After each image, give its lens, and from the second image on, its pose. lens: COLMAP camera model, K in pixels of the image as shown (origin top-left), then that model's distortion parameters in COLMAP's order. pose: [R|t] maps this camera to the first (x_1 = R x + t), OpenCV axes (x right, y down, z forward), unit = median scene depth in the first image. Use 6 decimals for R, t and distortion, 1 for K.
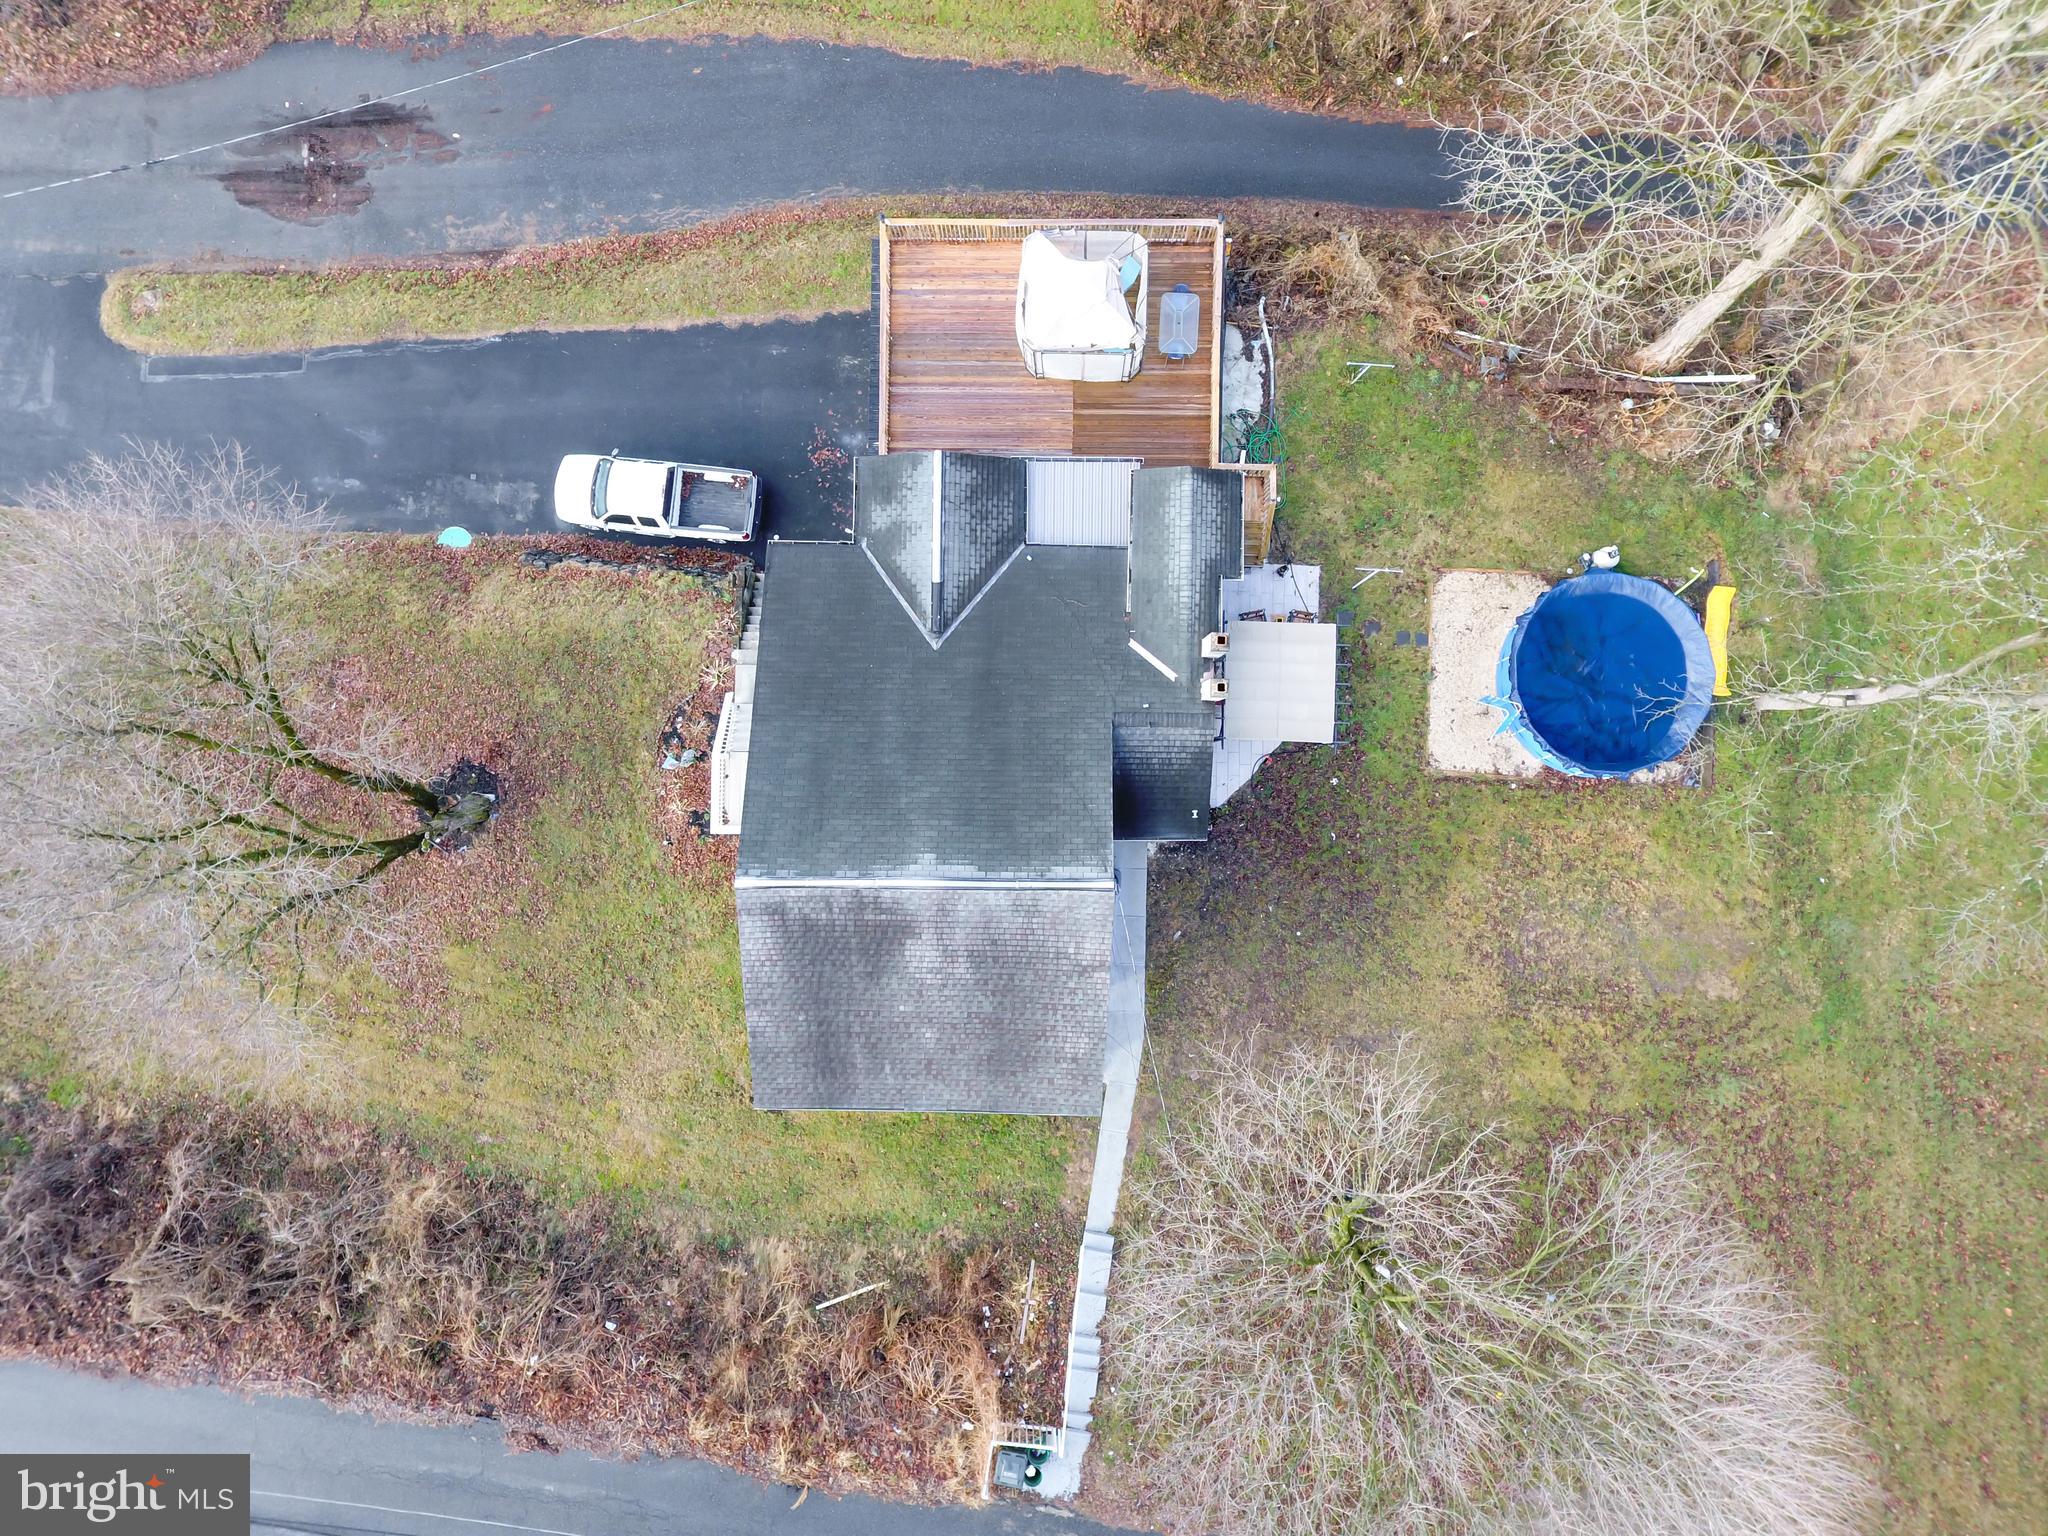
lens RADIAL K [[1186.3, 0, 1037.4], [0, 1186.3, 750.9], [0, 0, 1]] dist [-0.000335, -0.001191]
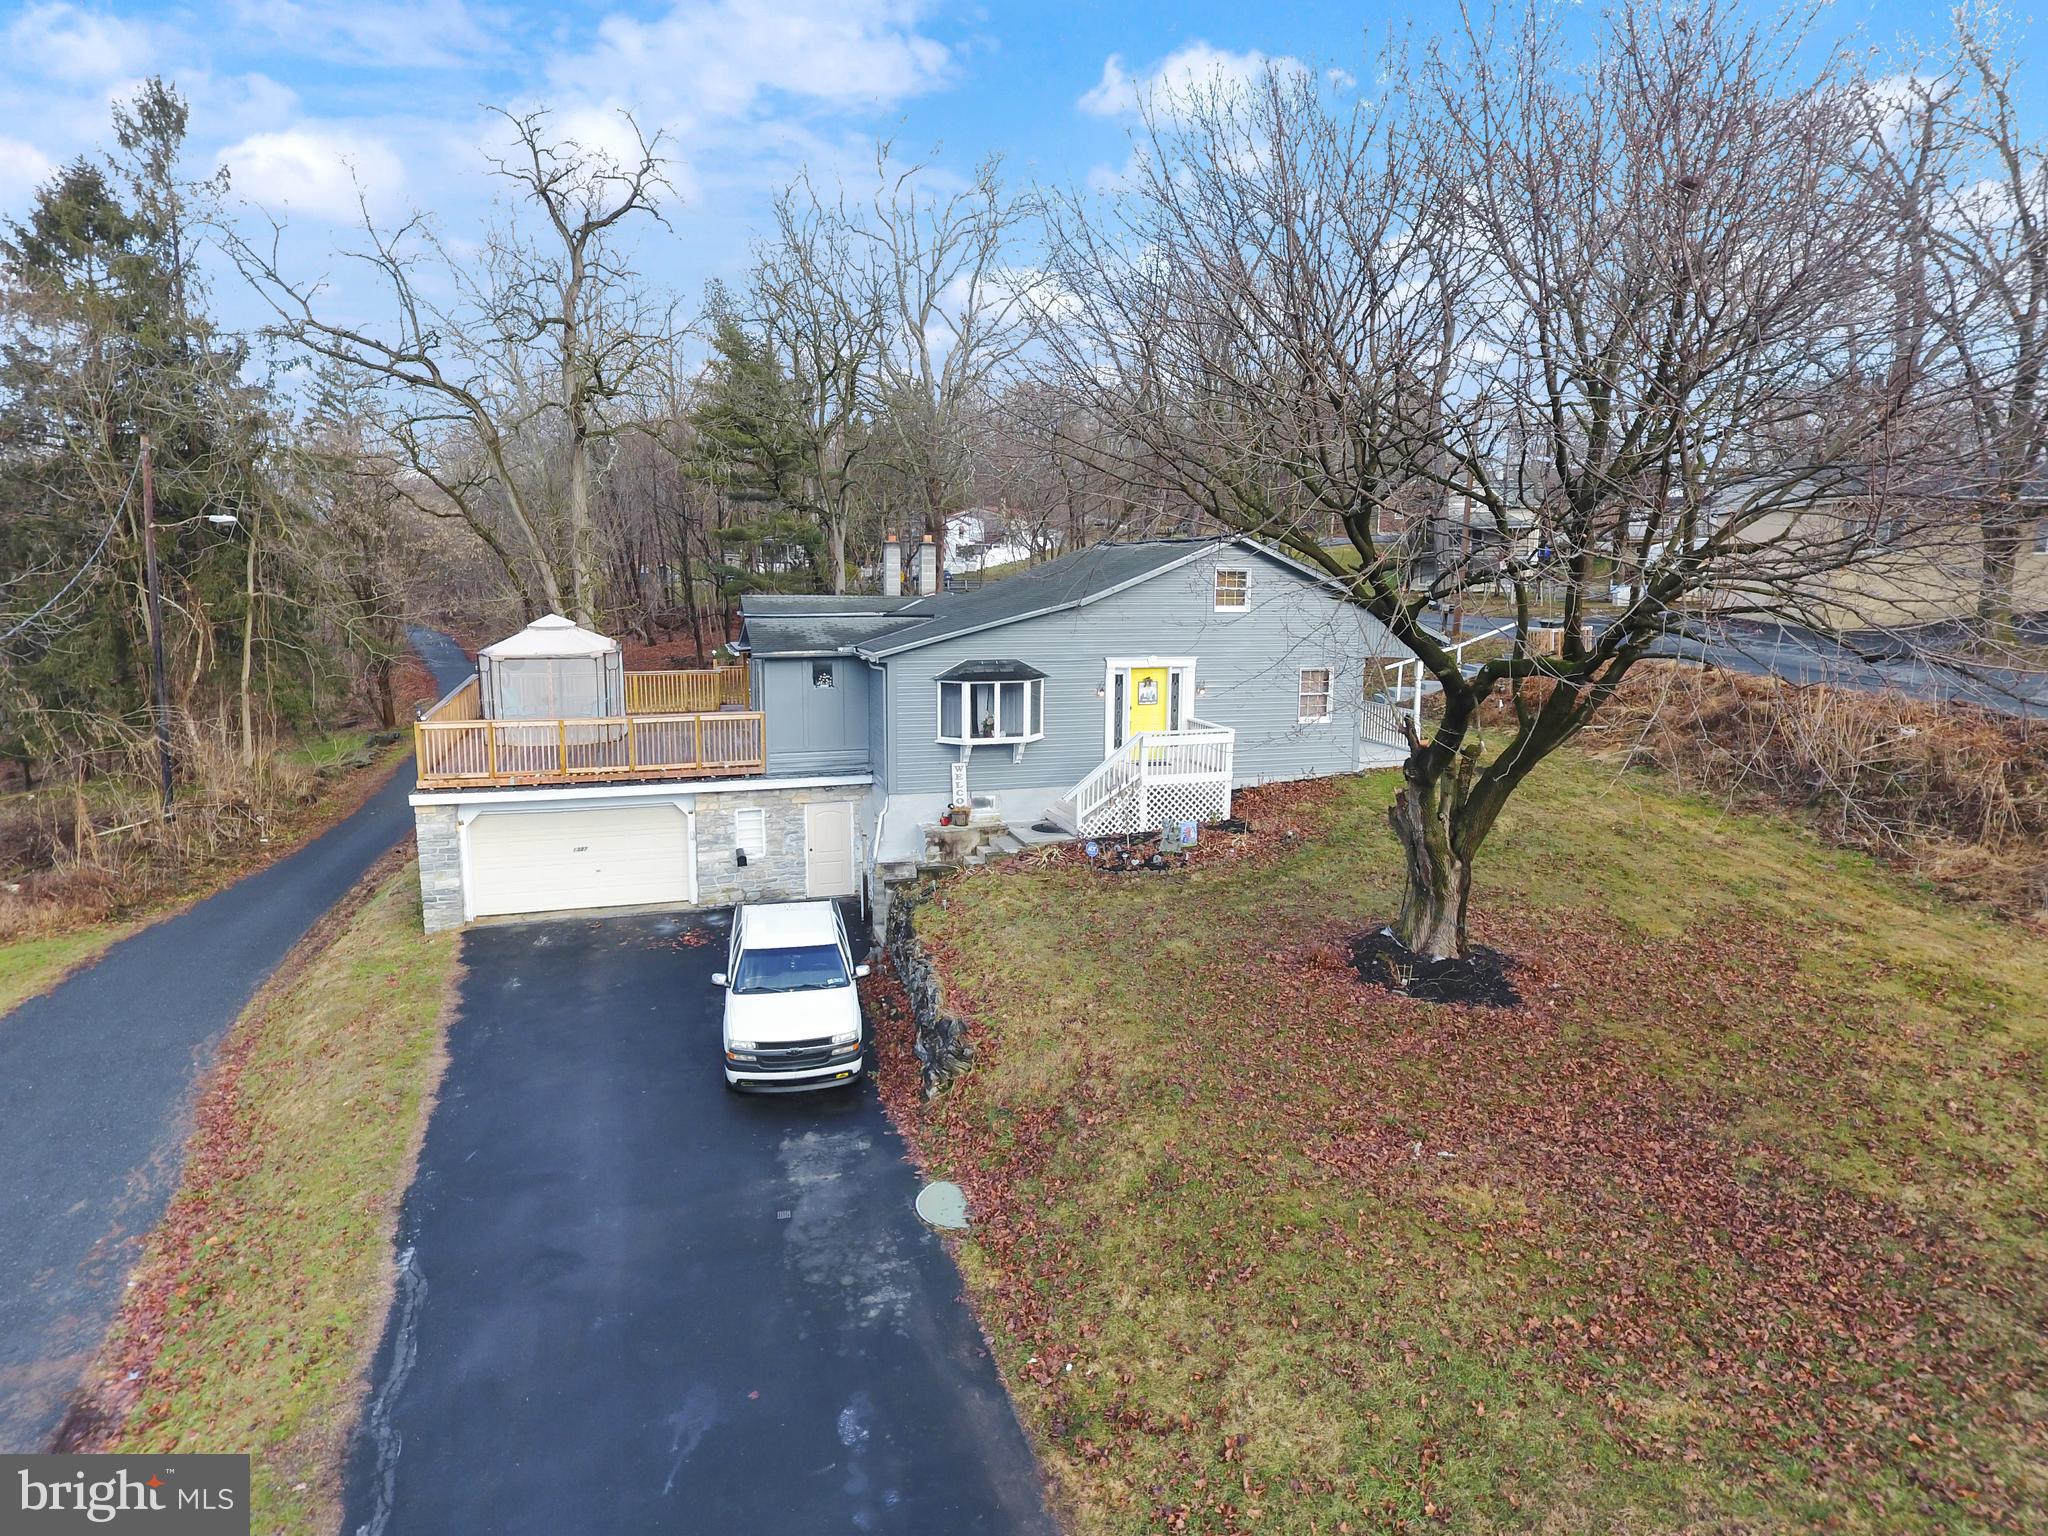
lens RADIAL K [[1186.3, 0, 1037.4], [0, 1186.3, 750.9], [0, 0, 1]] dist [-0.000335, -0.001191]
pose [[-0.323538, -0.142674, 0.935397, -0.968554], [0.945852, -0.021371, 0.323895, -0.312197], [-0.026221, 0.989539, 0.141862, 0.885684]]
